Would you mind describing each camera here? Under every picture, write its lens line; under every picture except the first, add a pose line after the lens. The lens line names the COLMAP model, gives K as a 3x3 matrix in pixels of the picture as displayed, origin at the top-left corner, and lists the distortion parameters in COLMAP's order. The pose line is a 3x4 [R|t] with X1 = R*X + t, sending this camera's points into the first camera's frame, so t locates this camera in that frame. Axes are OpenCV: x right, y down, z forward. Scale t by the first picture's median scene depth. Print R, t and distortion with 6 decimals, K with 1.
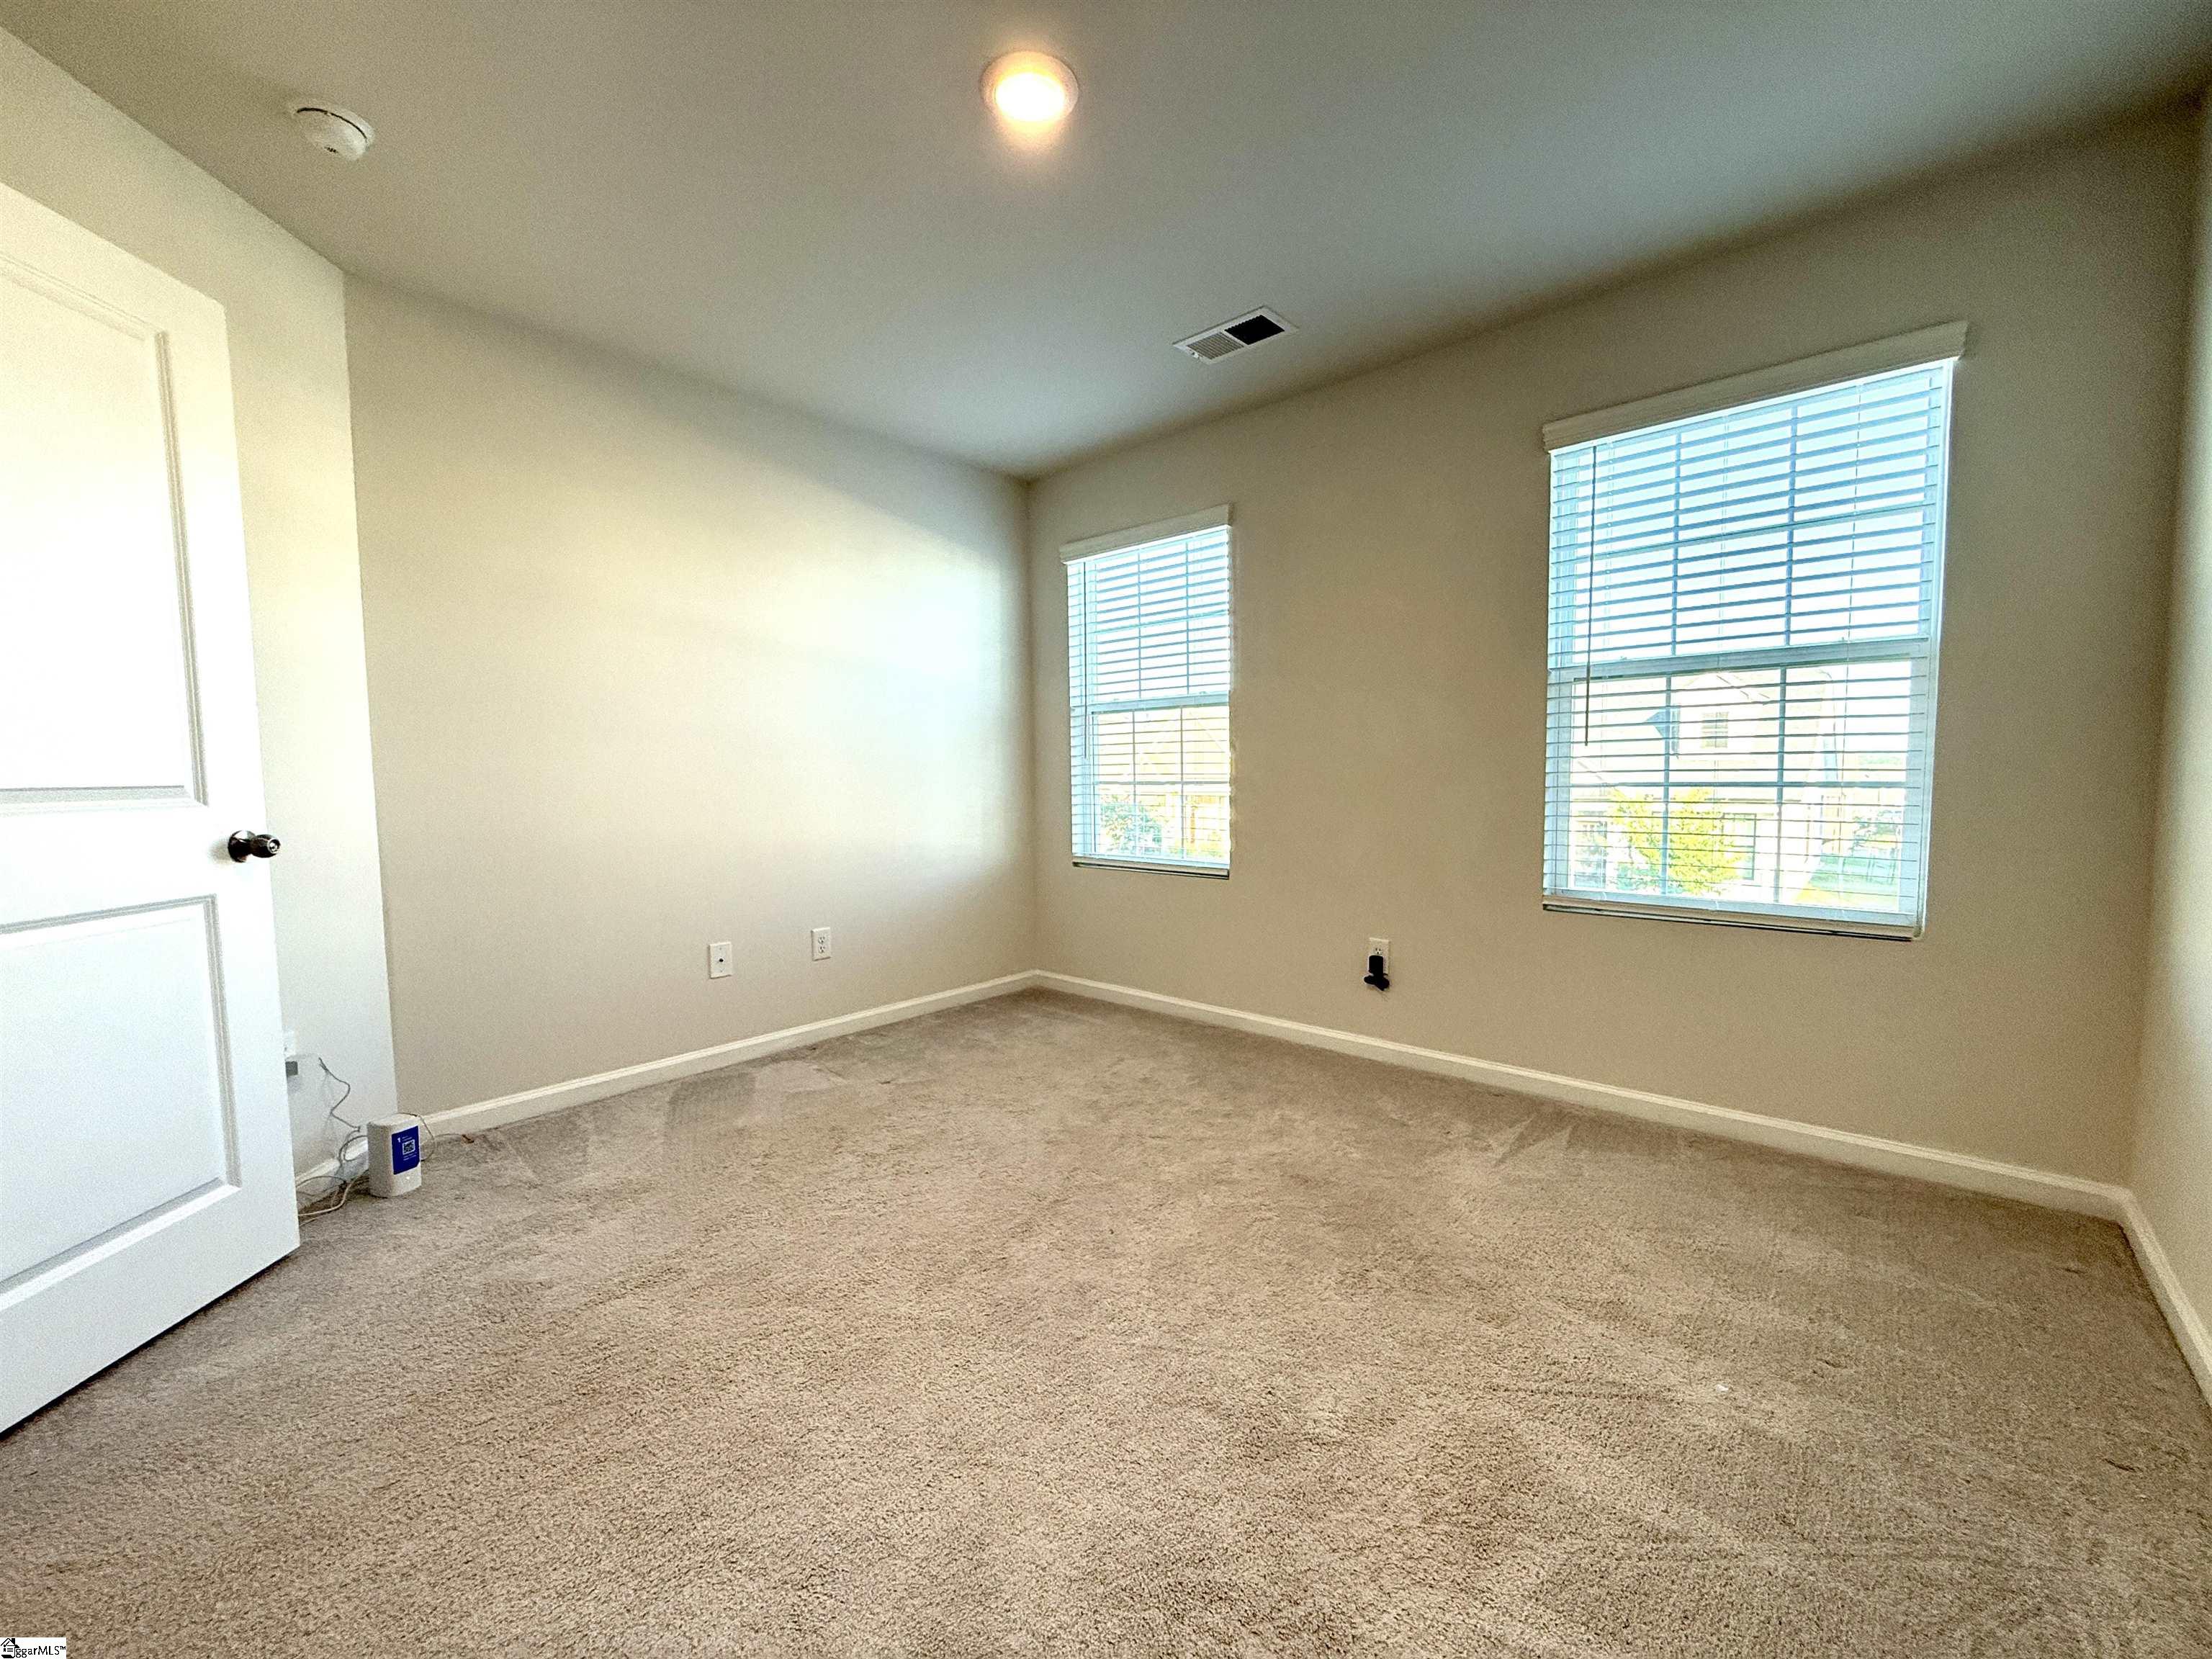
lens RADIAL K [[886.6, 0, 1098.7], [0, 886.6, 829.3], [0, 0, 1]] dist [-0.000482, 0.000296]
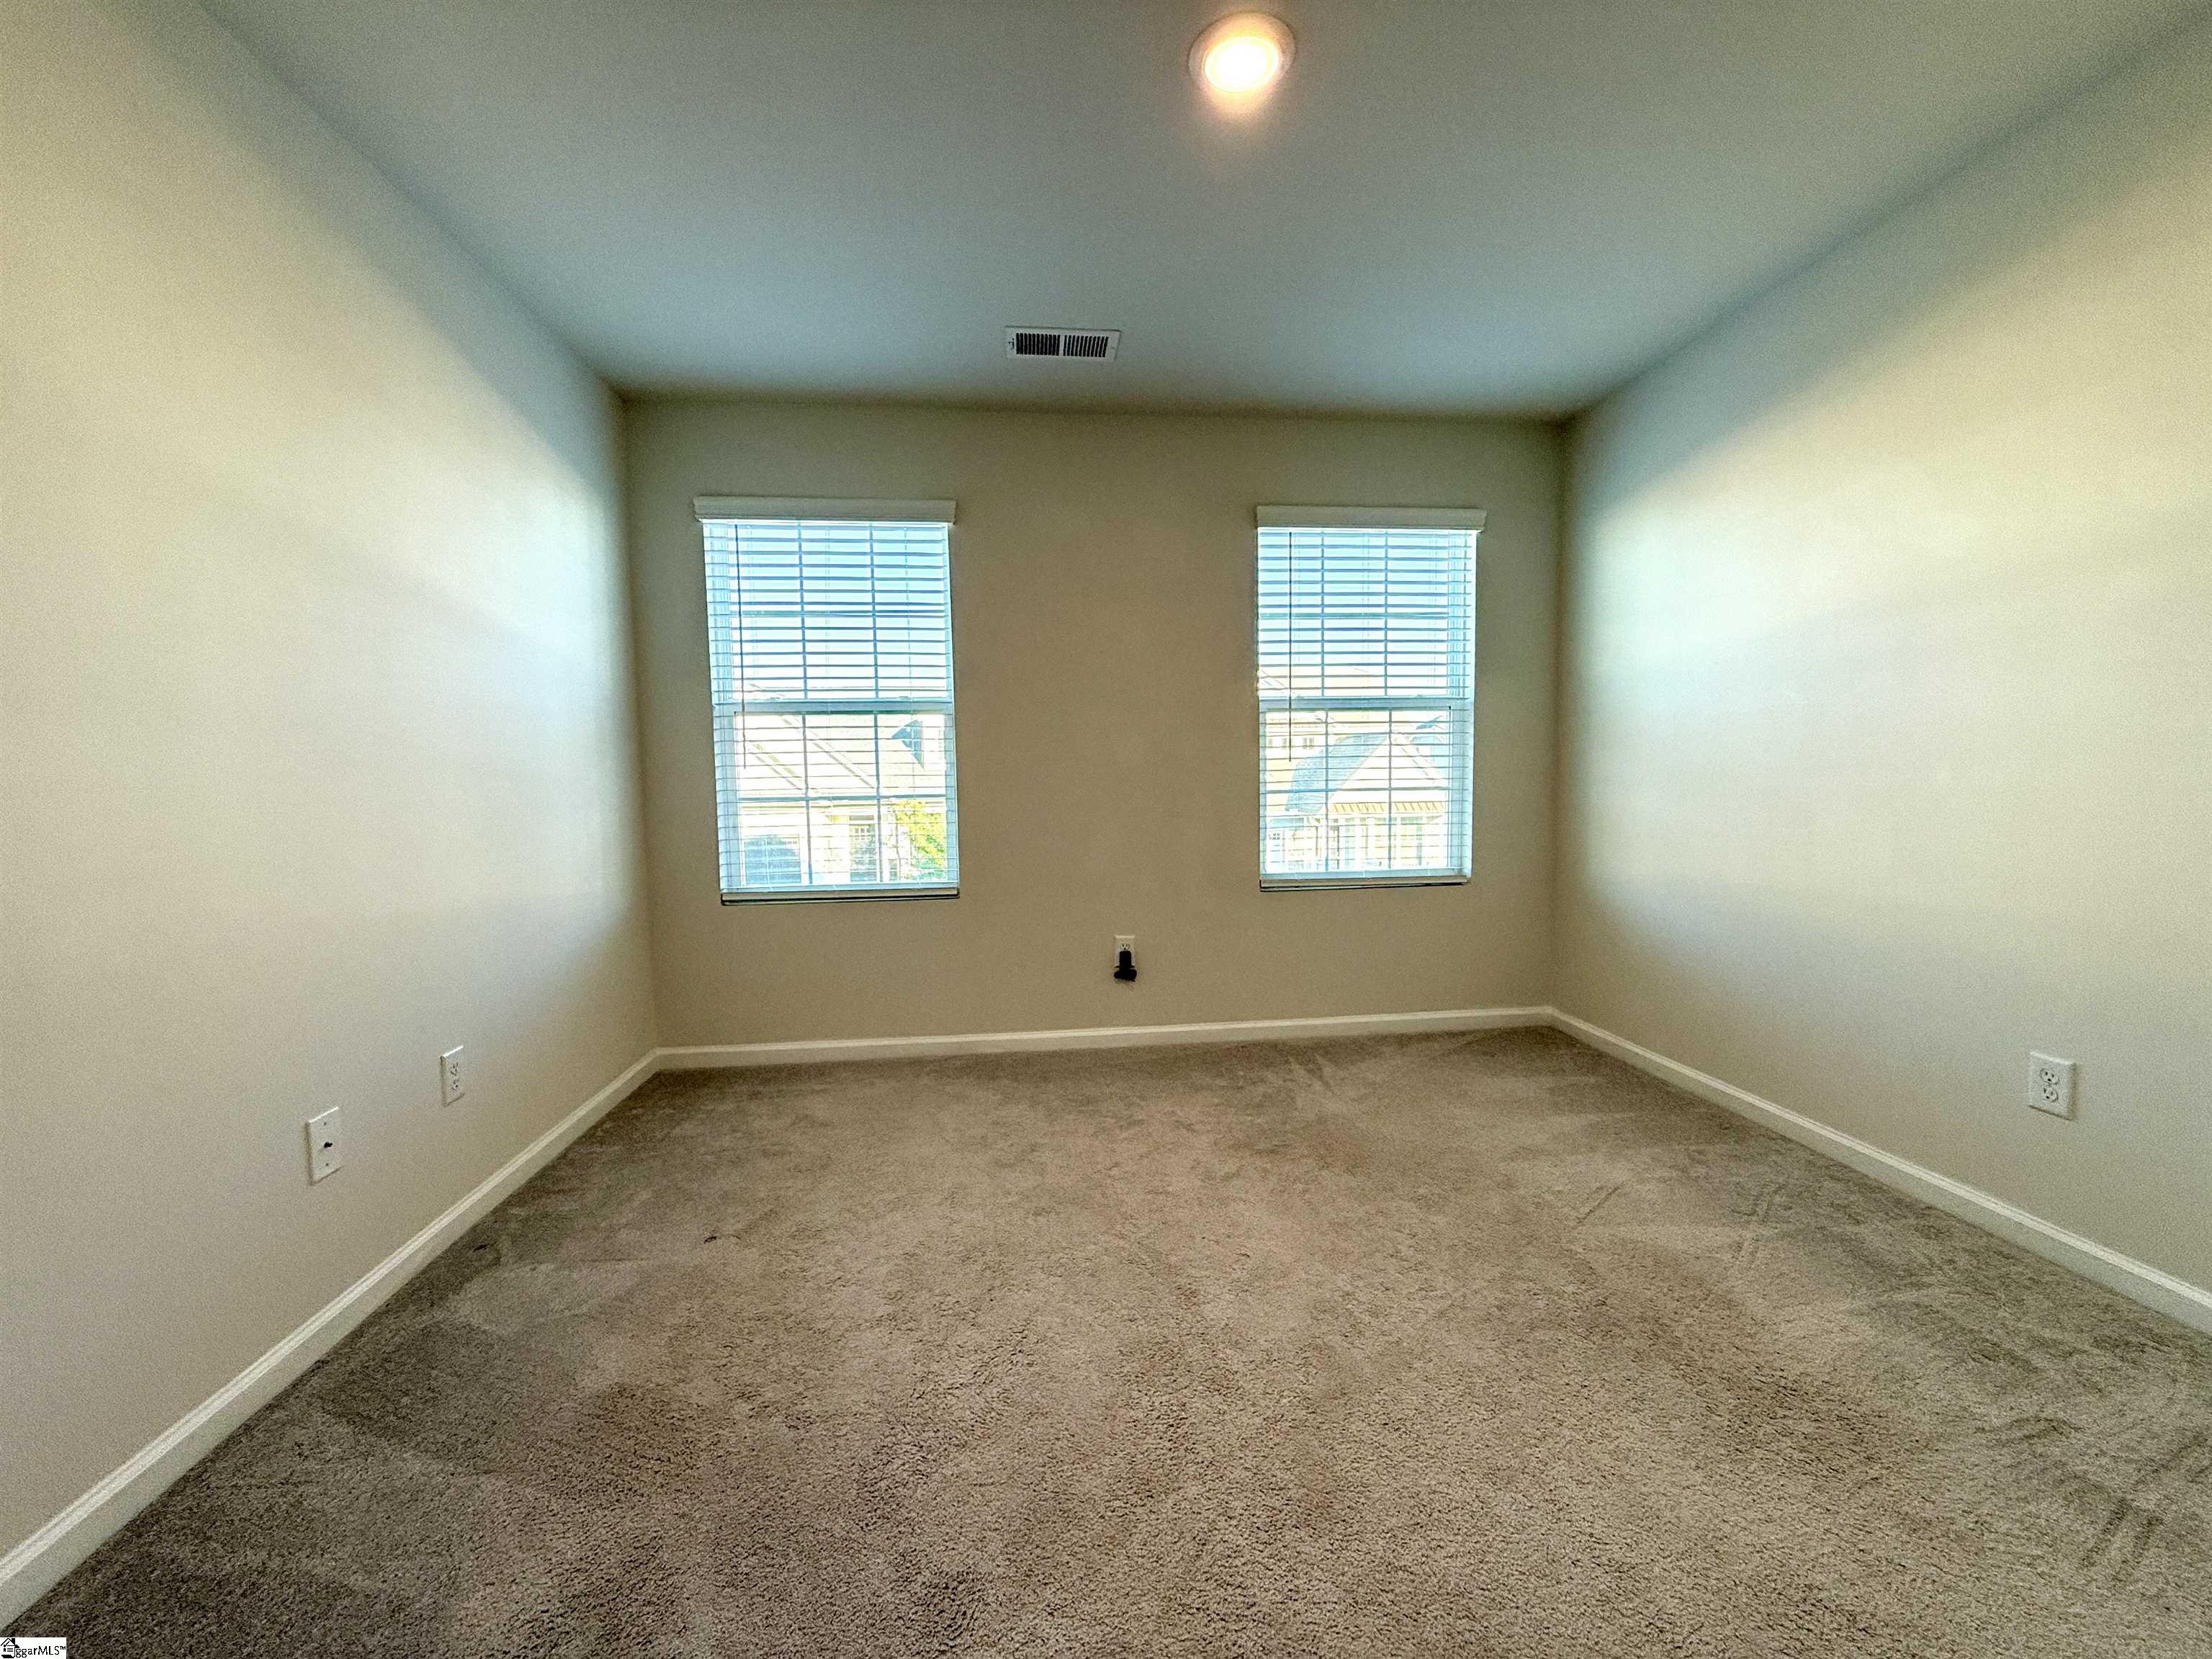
lens RADIAL K [[886.6, 0, 1098.7], [0, 886.6, 829.3], [0, 0, 1]] dist [-0.000482, 0.000296]
pose [[0.666064, -0.048757, 0.744299, -0.522225], [0.056008, 0.998313, 0.015277, -0.026555], [-0.743789, 0.031511, 0.667672, 0.295083]]
